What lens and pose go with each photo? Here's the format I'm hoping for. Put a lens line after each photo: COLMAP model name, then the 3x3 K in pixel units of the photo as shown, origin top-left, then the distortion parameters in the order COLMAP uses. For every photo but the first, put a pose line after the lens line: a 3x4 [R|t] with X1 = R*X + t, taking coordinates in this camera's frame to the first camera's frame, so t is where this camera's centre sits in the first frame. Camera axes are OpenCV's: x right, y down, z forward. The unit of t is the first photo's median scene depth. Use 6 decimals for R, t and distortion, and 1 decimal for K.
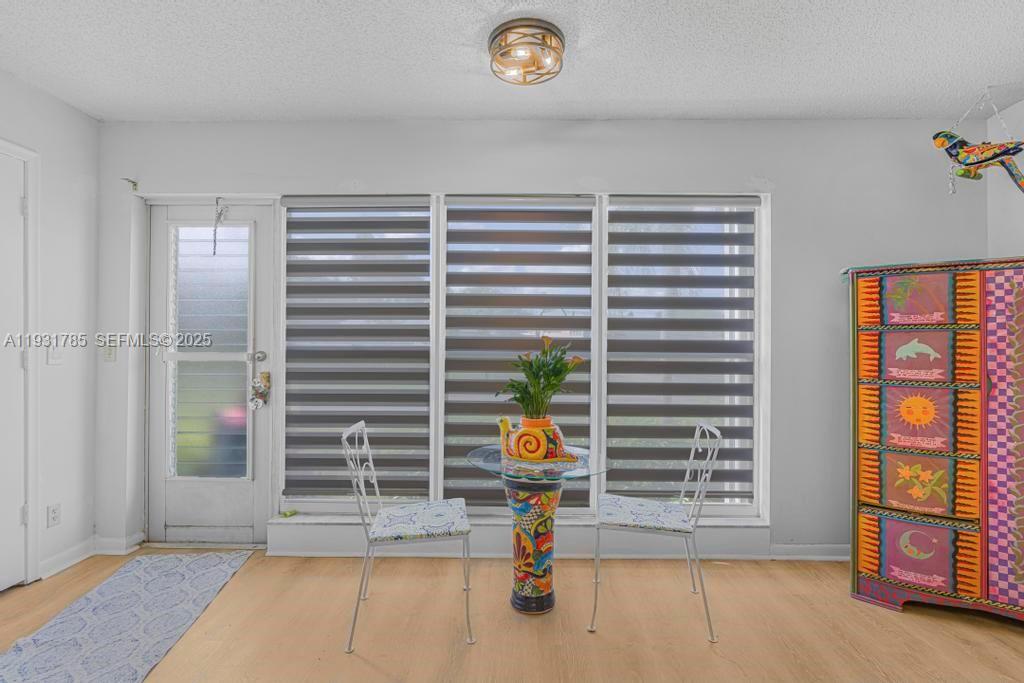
lens RADIAL K [[488.5, 0, 512.0], [0, 488.5, 341.5], [0, 0, 1]] dist [-0.003481, -0.000326]
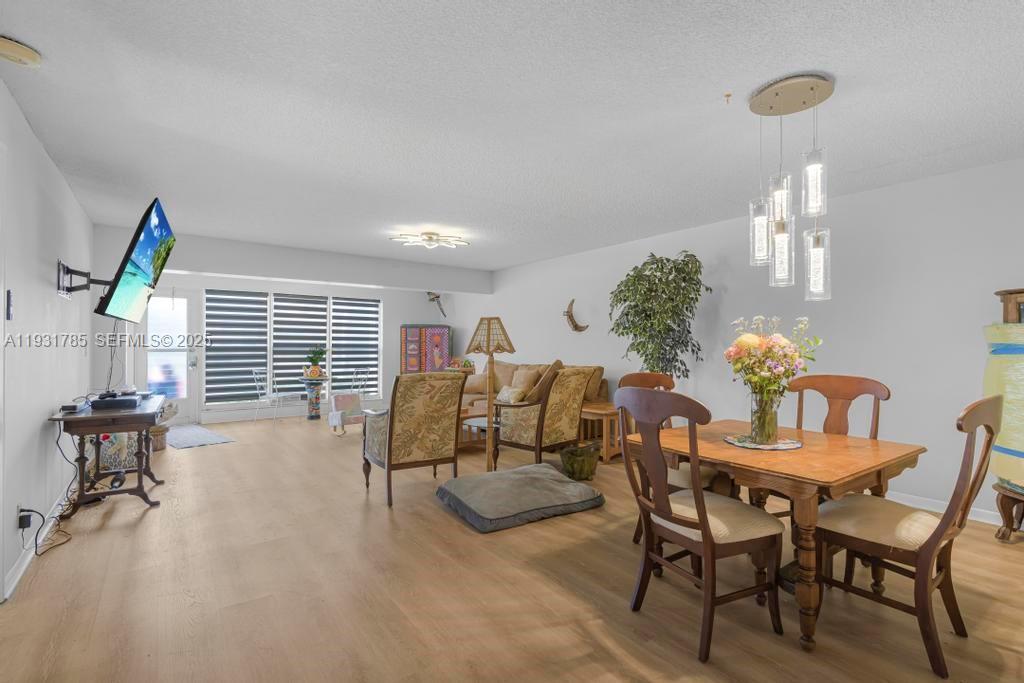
lens RADIAL K [[479.0, 0, 512.5], [0, 479.0, 339.0], [0, 0, 1]] dist [-0.001997, 0.000439]
pose [[0.802182, 0.005798, 0.597051, -0.723365], [-0.005610, 0.999982, -0.002174, -0.034001], [-0.597053, -0.001605, 0.802200, -2.183897]]
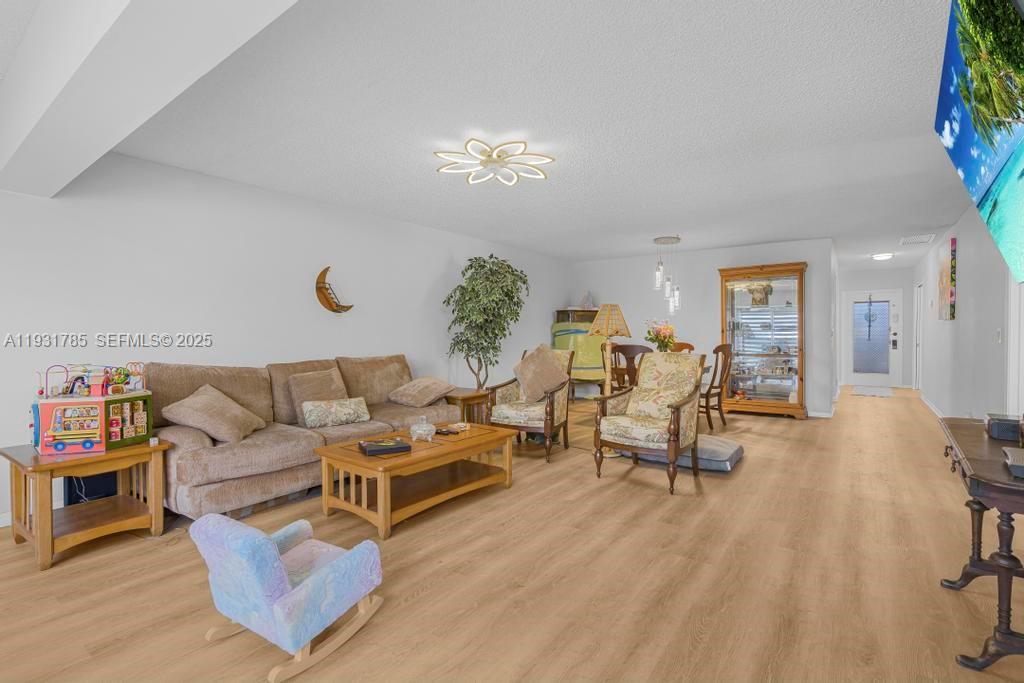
lens RADIAL K [[499.6, 0, 512.0], [0, 499.6, 341.5], [0, 0, 1]] dist [0.000173, 0.000349]
pose [[-0.806908, -0.006970, 0.590636, -0.595621], [-0.000783, 0.999942, 0.010731, 0.006927], [-0.590677, 0.008196, -0.806867, 0.604216]]
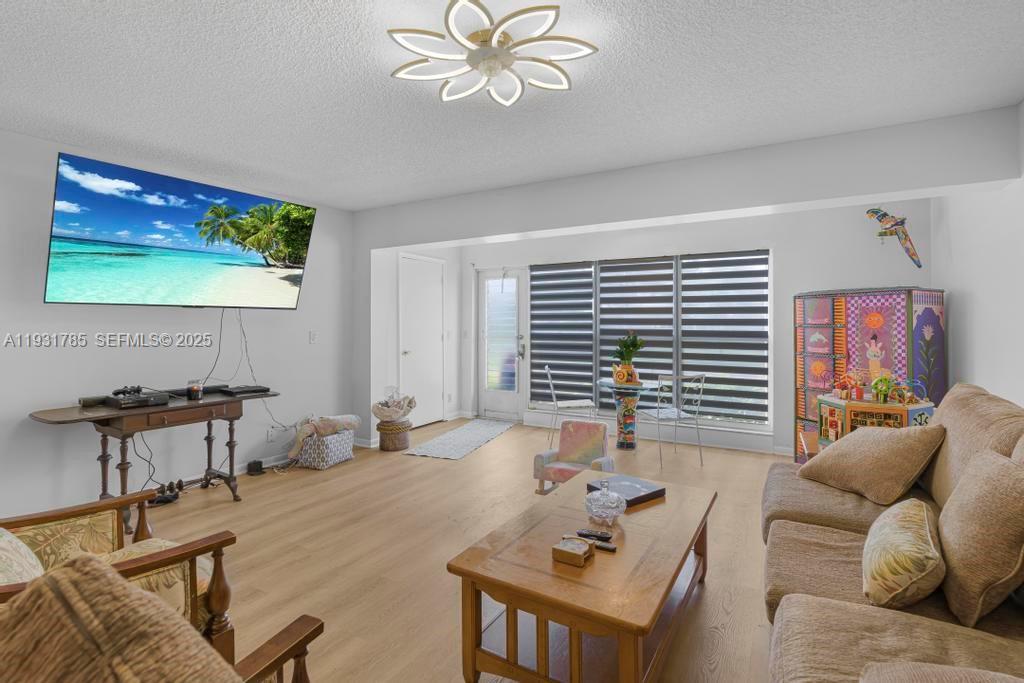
lens RADIAL K [[479.0, 0, 512.5], [0, 479.0, 339.0], [0, 0, 1]] dist [-0.001997, 0.000439]
pose [[0.874263, 0.011793, -0.485309, 0.552677], [0.004032, 0.999494, 0.031551, -0.033181], [0.485436, -0.029541, 0.873773, -0.999208]]
